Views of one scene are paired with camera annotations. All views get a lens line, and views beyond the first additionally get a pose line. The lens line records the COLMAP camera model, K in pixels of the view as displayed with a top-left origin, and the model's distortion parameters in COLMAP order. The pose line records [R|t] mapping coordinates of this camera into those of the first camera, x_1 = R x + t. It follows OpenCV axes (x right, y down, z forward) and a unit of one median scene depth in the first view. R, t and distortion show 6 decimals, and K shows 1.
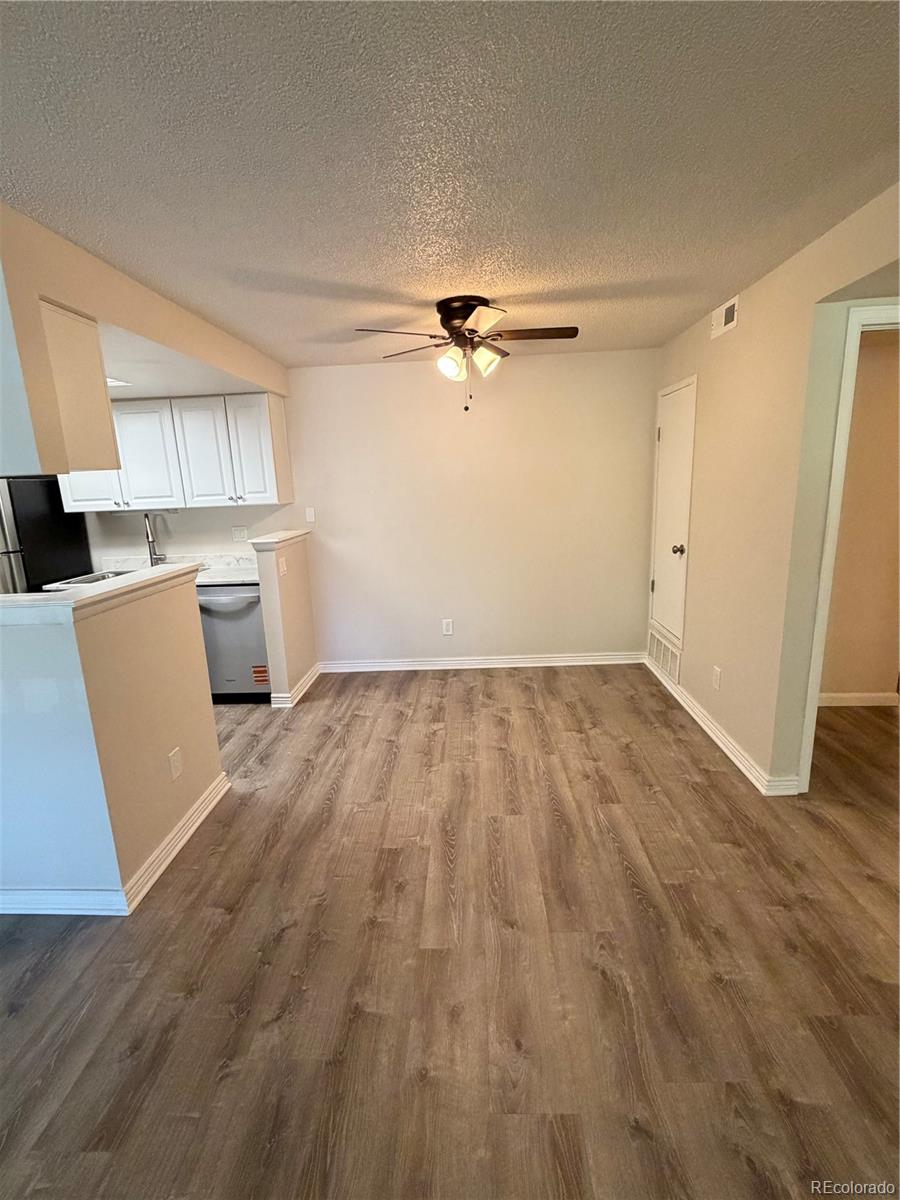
lens RADIAL K [[548.4, 0, 454.3], [0, 548.4, 598.9], [0, 0, 1]] dist [-0.000932, 0.000147]
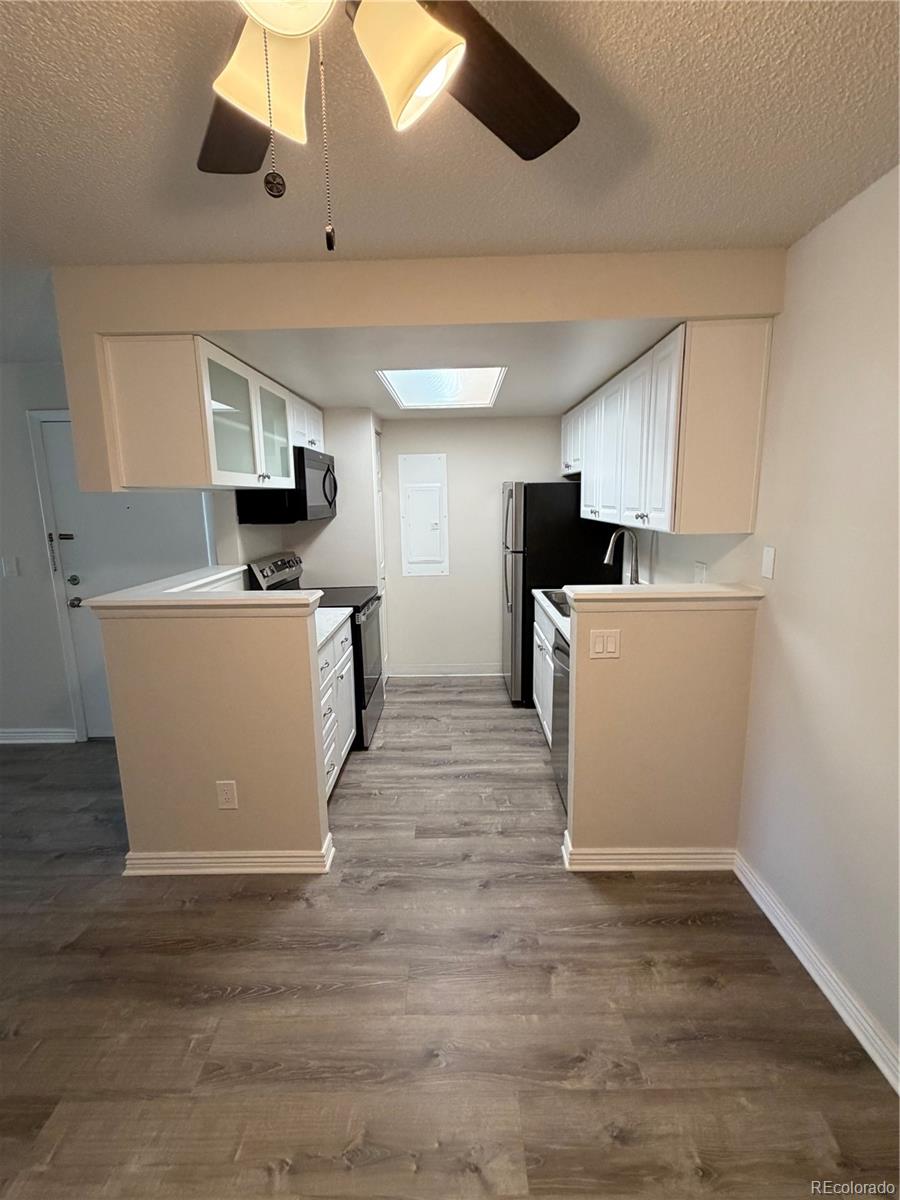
lens RADIAL K [[548.4, 0, 453.0], [0, 548.4, 600.1], [0, 0, 1]] dist [-0.000932, 0.000147]
pose [[0.023844, 0.223478, -0.974417, 0.215500], [-0.197640, 0.956511, 0.214535, -0.186461], [0.979985, 0.187469, 0.066976, 0.778881]]
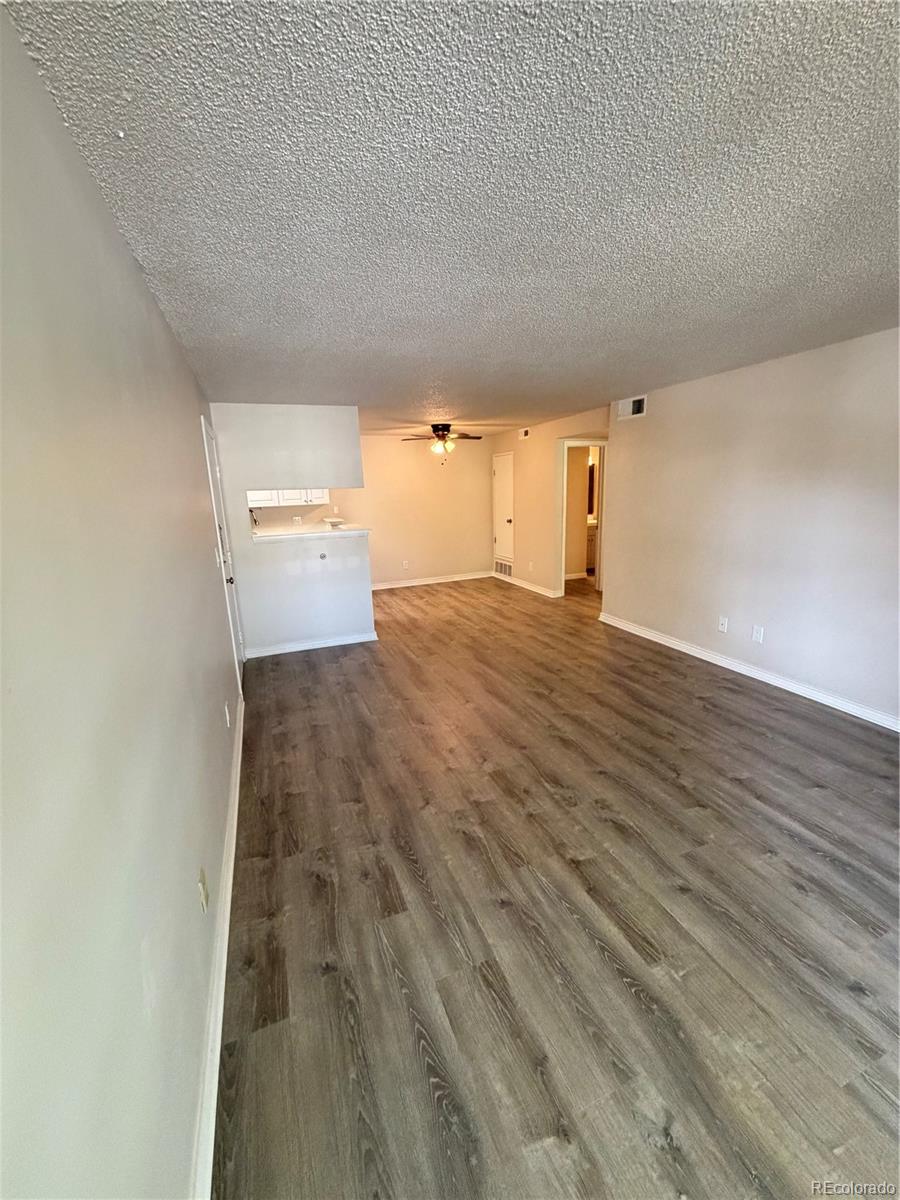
lens RADIAL K [[479.4, 0, 456.4], [0, 479.4, 595.6], [0, 0, 1]] dist [0.001298, -0.000137]
pose [[0.913868, -0.081880, 0.397670, -0.630149], [0.086417, 0.996238, 0.006533, 0.191326], [-0.396708, 0.028395, 0.917505, -0.787488]]
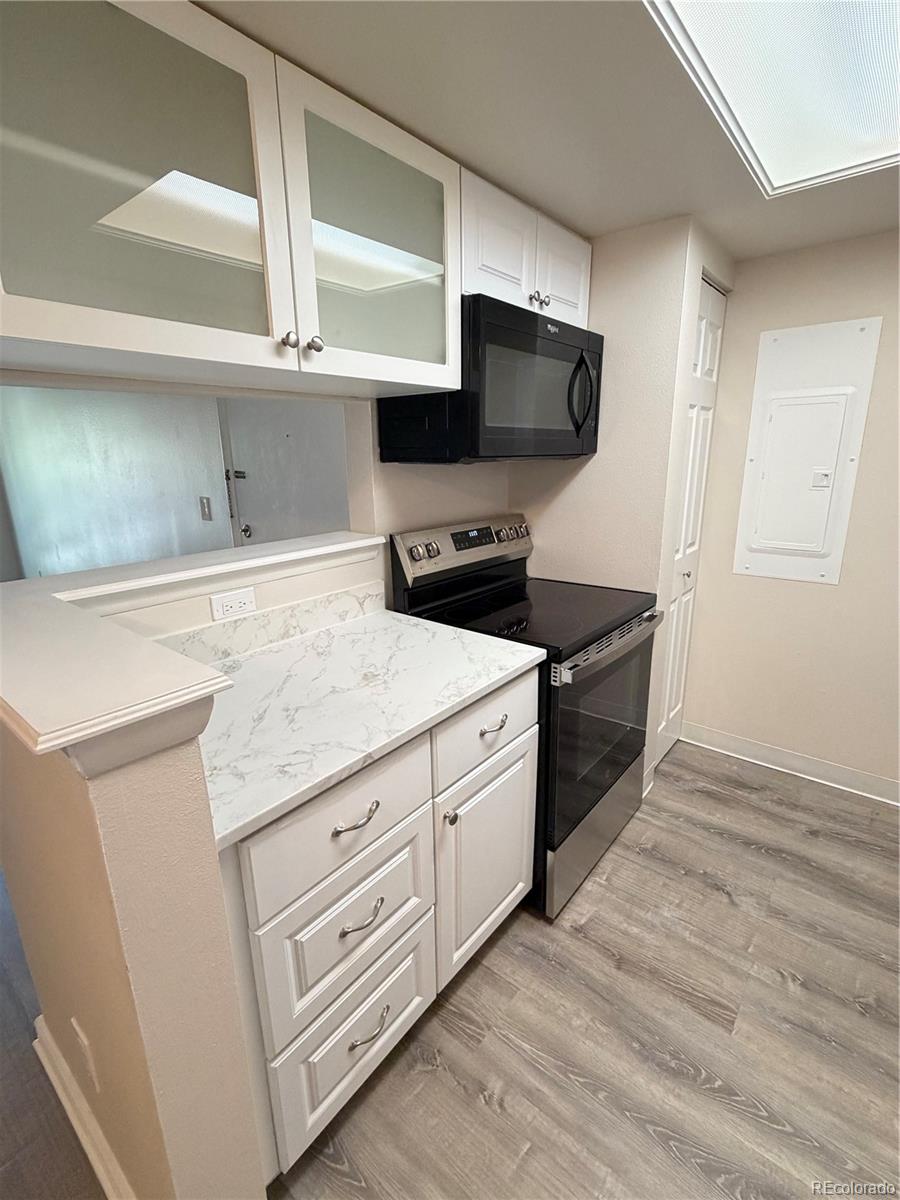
lens RADIAL K [[548.4, 0, 453.0], [0, 548.4, 598.3], [0, 0, 1]] dist [-0.000932, 0.000147]
pose [[-0.603028, 0.254754, -0.755948, -0.275835], [-0.133061, 0.902238, 0.410197, -0.149408], [0.786544, 0.347947, -0.510177, 0.820584]]
